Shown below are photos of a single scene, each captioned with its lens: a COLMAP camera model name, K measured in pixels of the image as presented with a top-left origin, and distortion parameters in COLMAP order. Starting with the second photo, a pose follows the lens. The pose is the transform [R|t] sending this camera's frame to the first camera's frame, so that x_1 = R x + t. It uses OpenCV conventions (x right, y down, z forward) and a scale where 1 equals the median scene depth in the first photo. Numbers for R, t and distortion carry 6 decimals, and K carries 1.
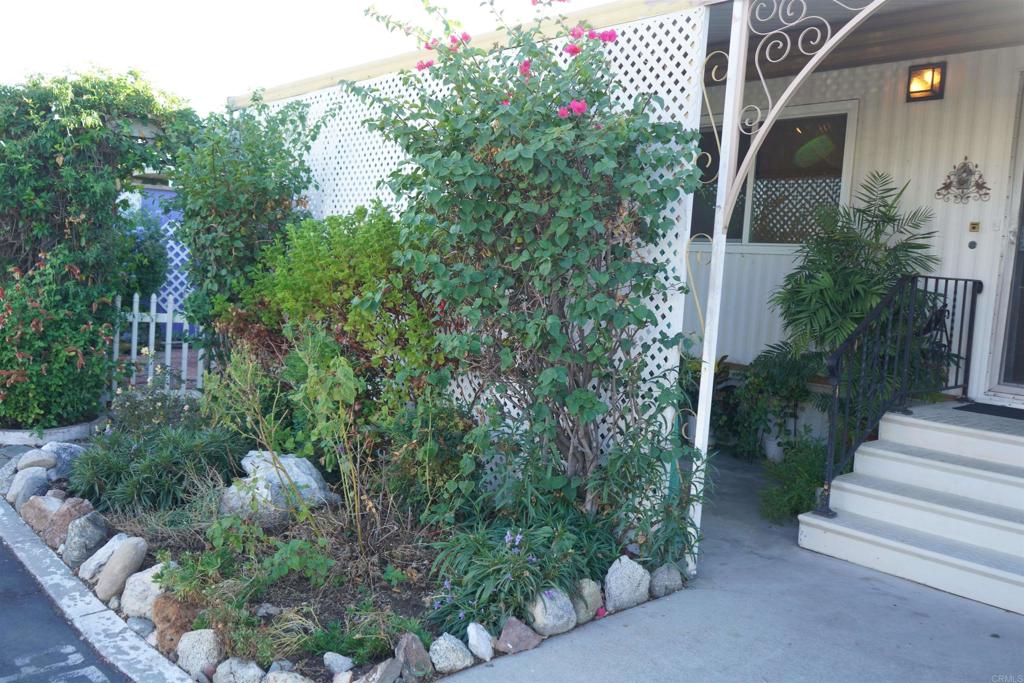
lens RADIAL K [[861.9, 0, 508.8], [0, 861.9, 340.0], [0, 0, 1]] dist [0.015615, -0.020291]
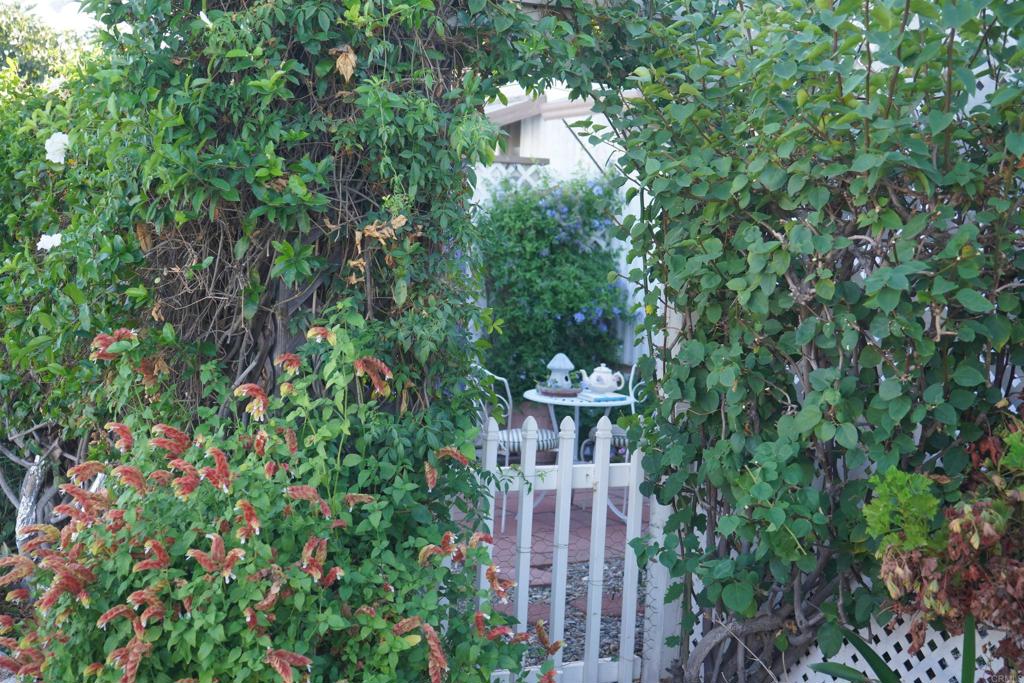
lens RADIAL K [[1318.3, 0, 512.6], [0, 1318.3, 347.9], [0, 0, 1]] dist [0.039548, 0.000000]
pose [[0.984456, -0.012335, -0.175200, -0.378607], [0.008142, 0.999664, -0.024629, -0.082838], [0.175445, 0.022820, 0.984225, 0.510572]]
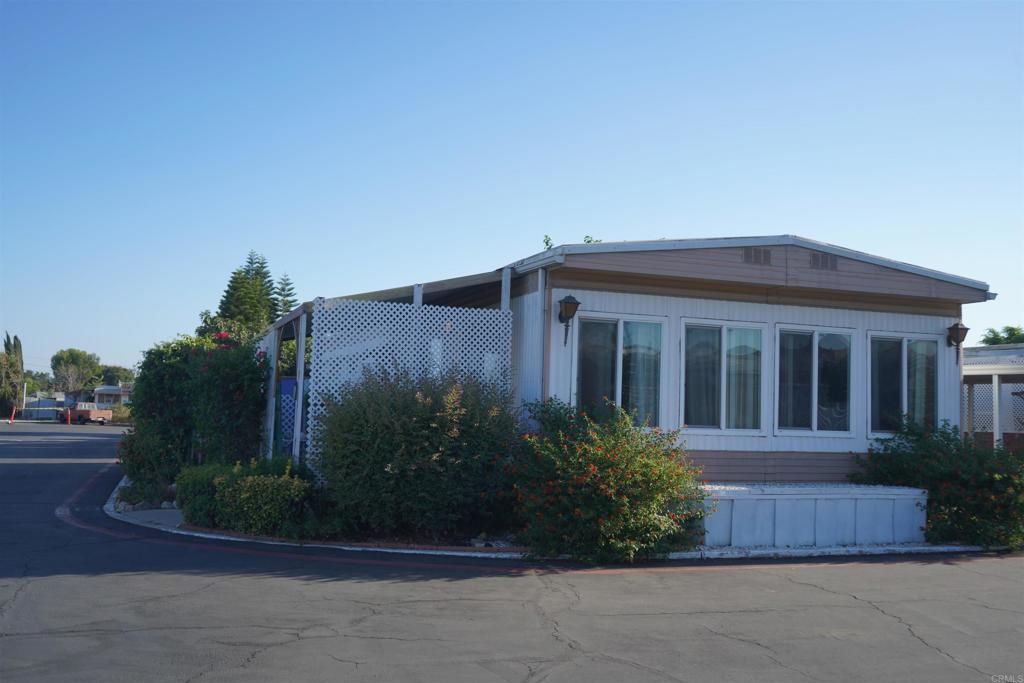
lens RADIAL K [[961.3, 0, 513.0], [0, 961.3, 346.5], [0, 0, 1]] dist [0.008256, 0.000000]
pose [[0.929441, -0.065924, -0.363033, 1.562742], [0.005718, 0.986364, -0.164477, 0.188998], [0.368926, 0.150796, 0.917145, -1.326822]]
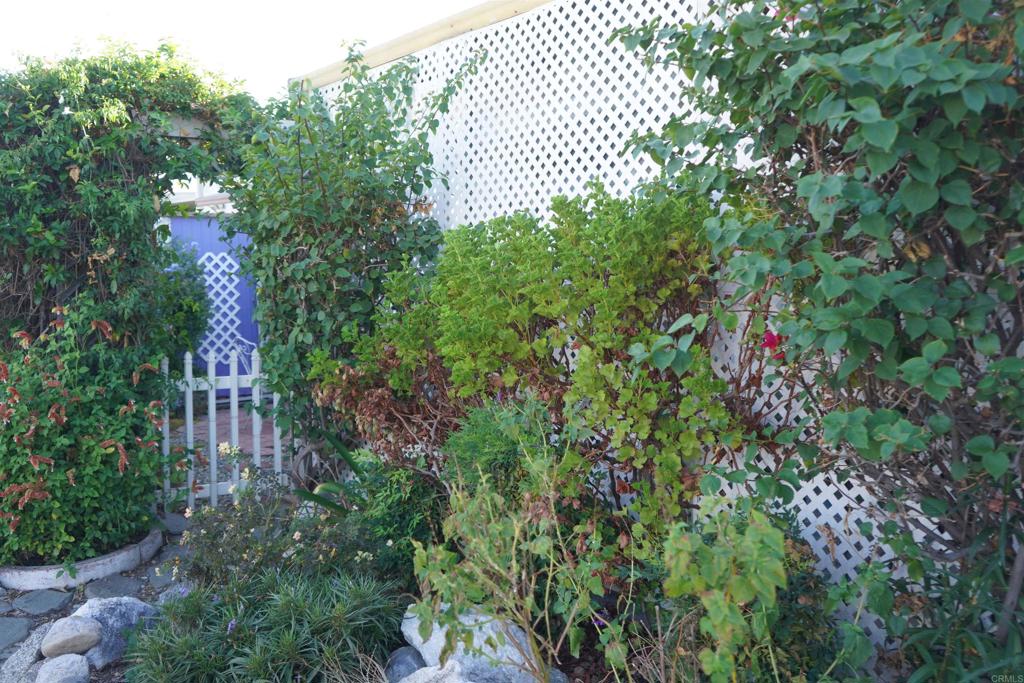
lens RADIAL K [[910.0, 0, 511.2], [0, 910.0, 338.4], [0, 0, 1]] dist [0.018507, -0.026063]
pose [[0.996785, -0.072483, -0.034152, -0.156792], [0.071731, 0.997165, -0.022727, -0.033649], [0.035702, 0.020205, 0.999158, 0.285859]]
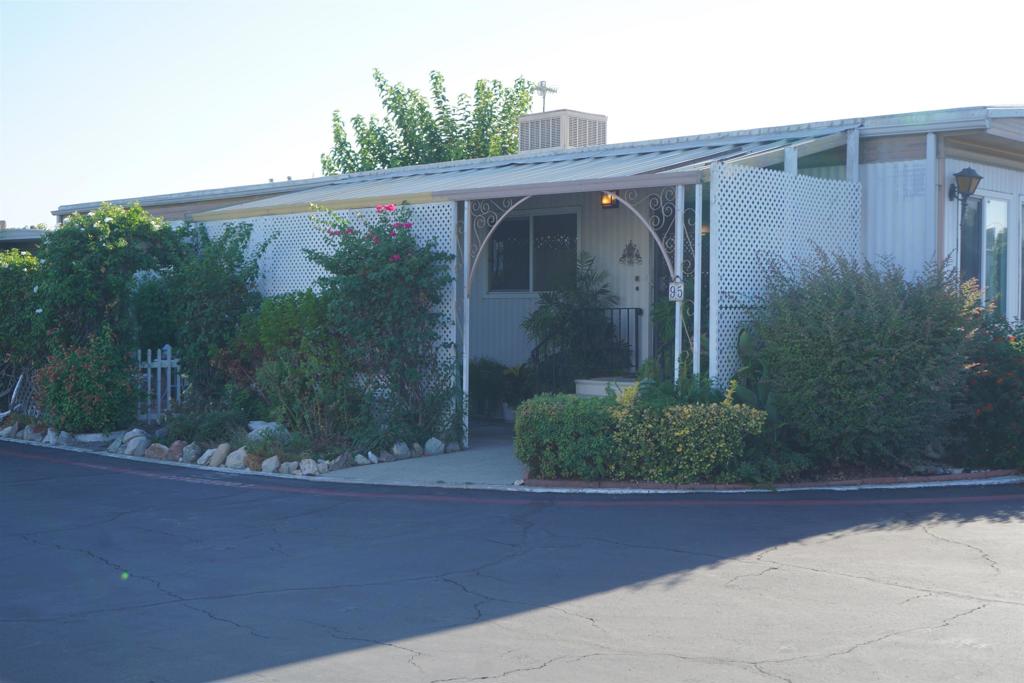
lens RADIAL K [[1321.8, 0, 517.5], [0, 1321.8, 340.6], [0, 0, 1]] dist [-0.023447, 0.000000]
pose [[0.994585, -0.065531, 0.080657, 0.054994], [0.069983, 0.996104, -0.053667, 0.121405], [-0.076826, 0.059021, 0.995296, -1.621359]]
